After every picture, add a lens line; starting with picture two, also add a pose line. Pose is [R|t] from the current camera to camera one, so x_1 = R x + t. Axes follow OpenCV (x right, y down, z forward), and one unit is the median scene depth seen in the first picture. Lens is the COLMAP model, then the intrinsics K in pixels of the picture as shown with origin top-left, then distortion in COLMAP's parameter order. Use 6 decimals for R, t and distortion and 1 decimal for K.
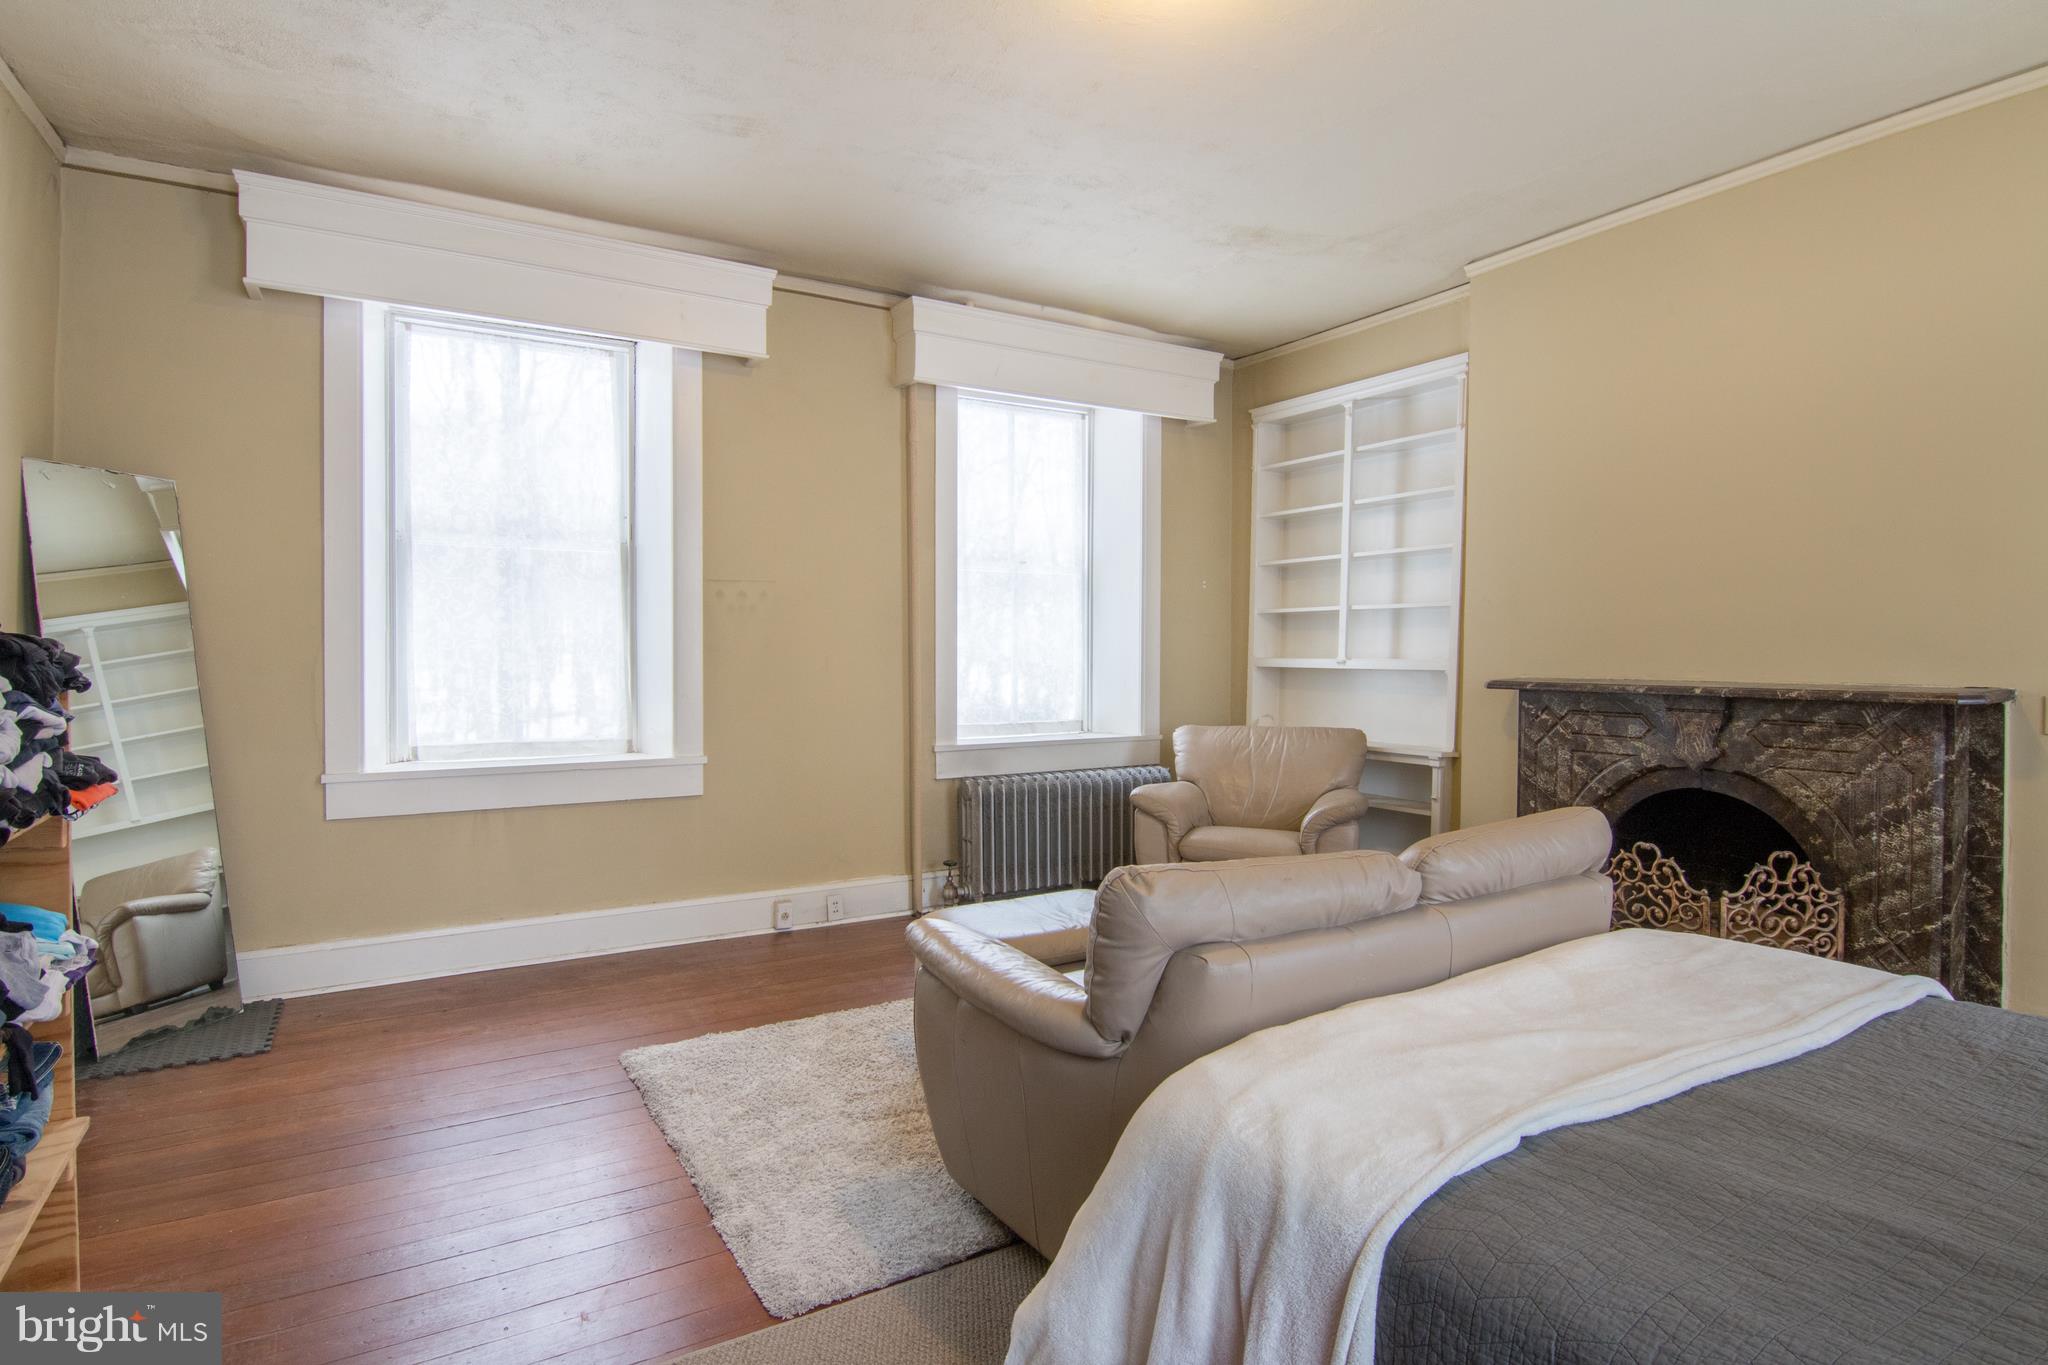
lens RADIAL K [[1039.2, 0, 1015.4], [0, 1039.2, 673.7], [0, 0, 1]] dist [-0.022524, 0.000411]
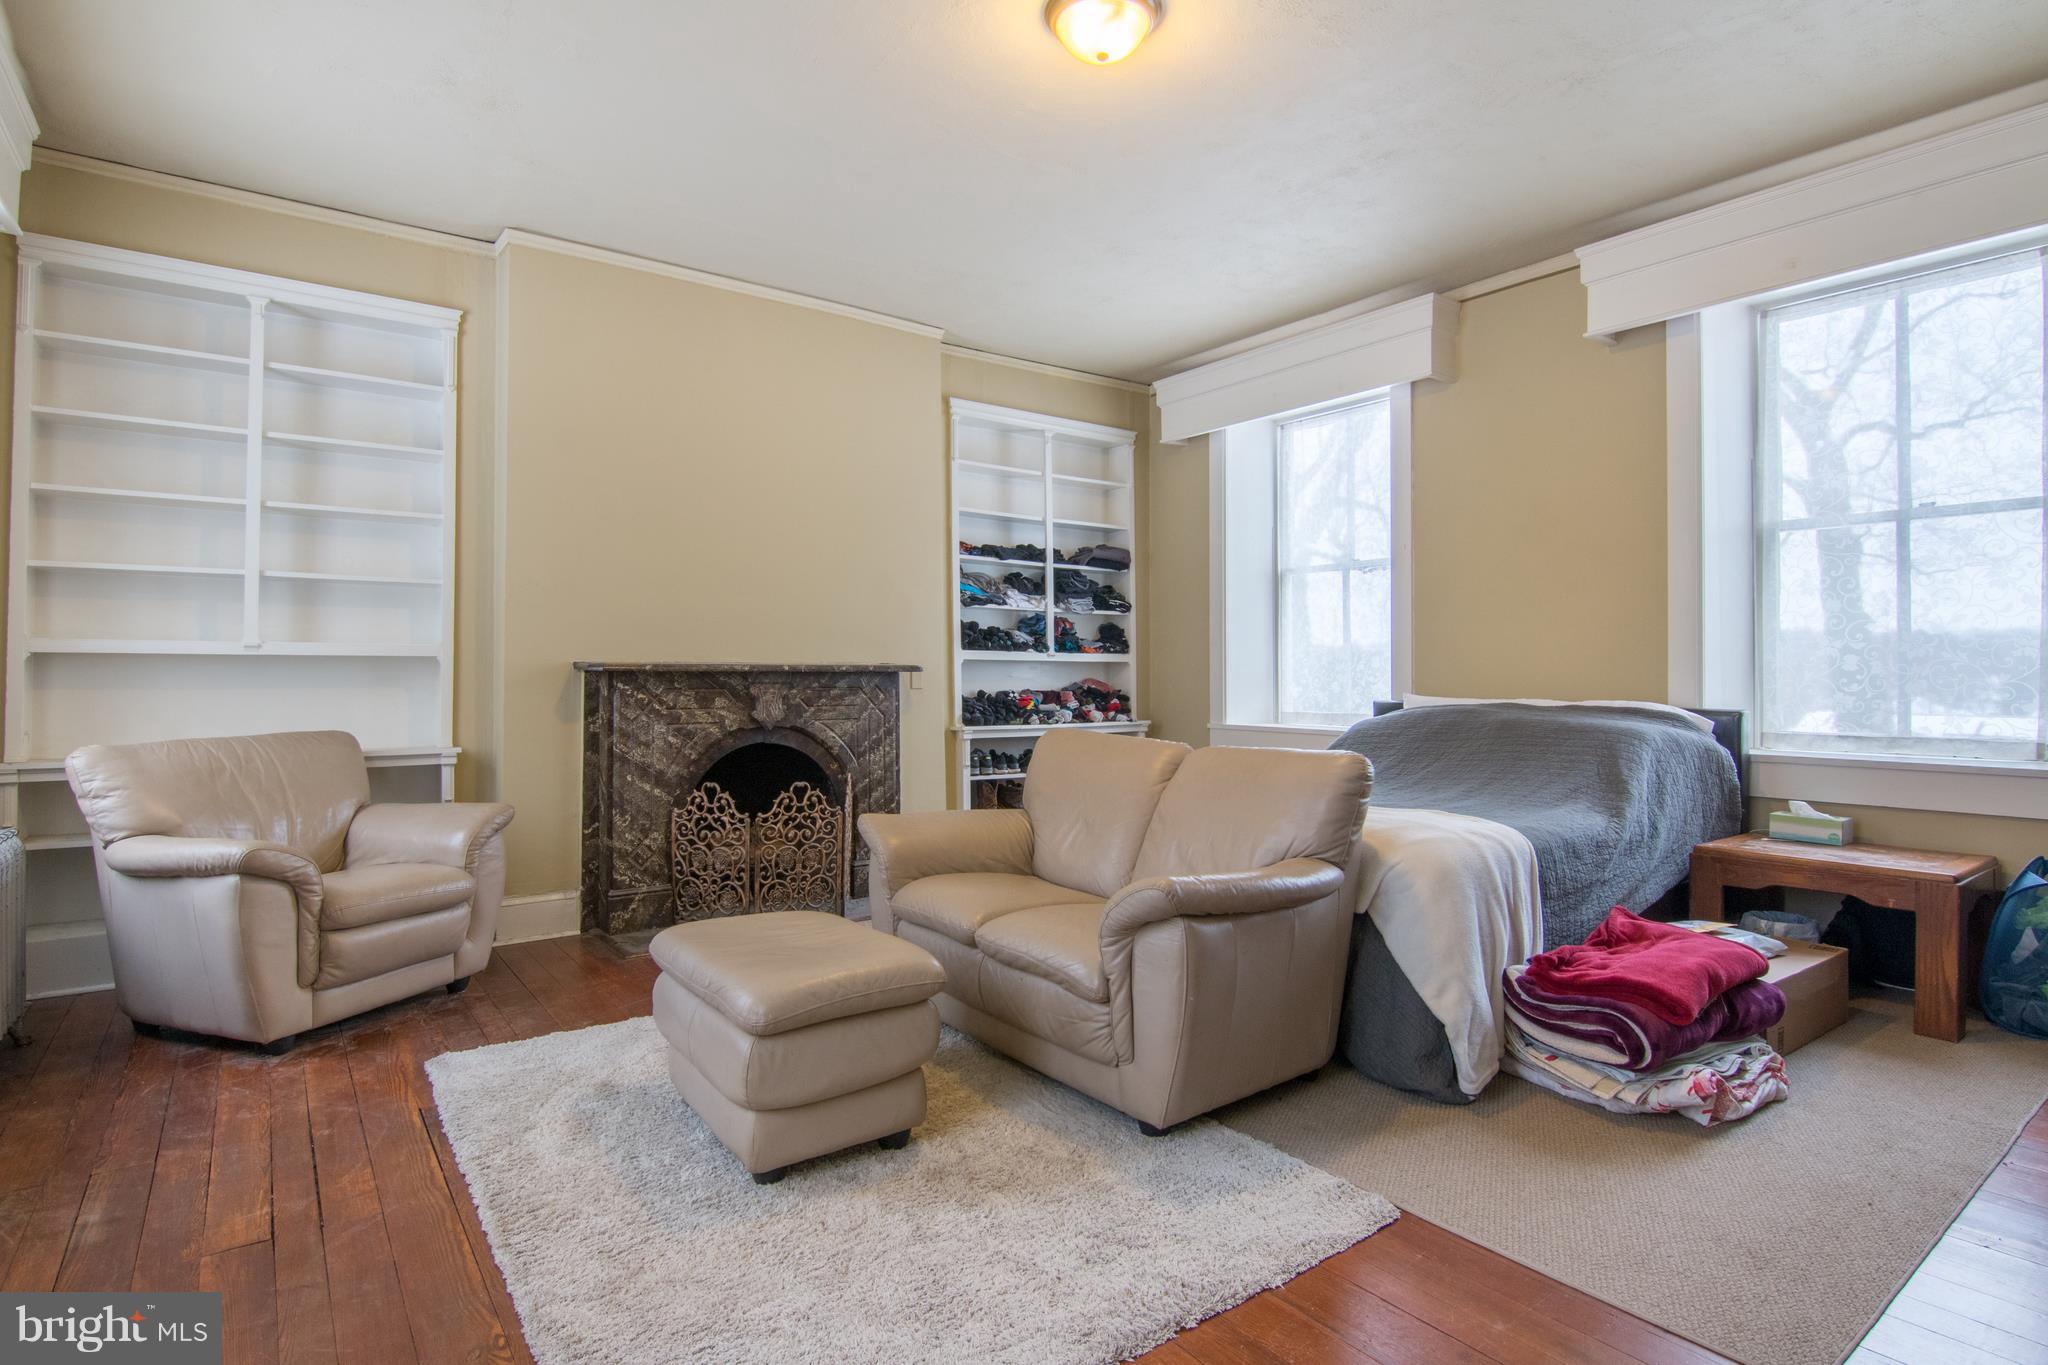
lens RADIAL K [[1039.2, 0, 1015.4], [0, 1039.2, 673.7], [0, 0, 1]] dist [-0.022524, 0.000411]
pose [[-0.086353, 0.000505, 0.996264, -0.685048], [0.019880, 0.999802, 0.001217, 0.027778], [-0.996066, 0.019911, -0.086346, 0.783629]]
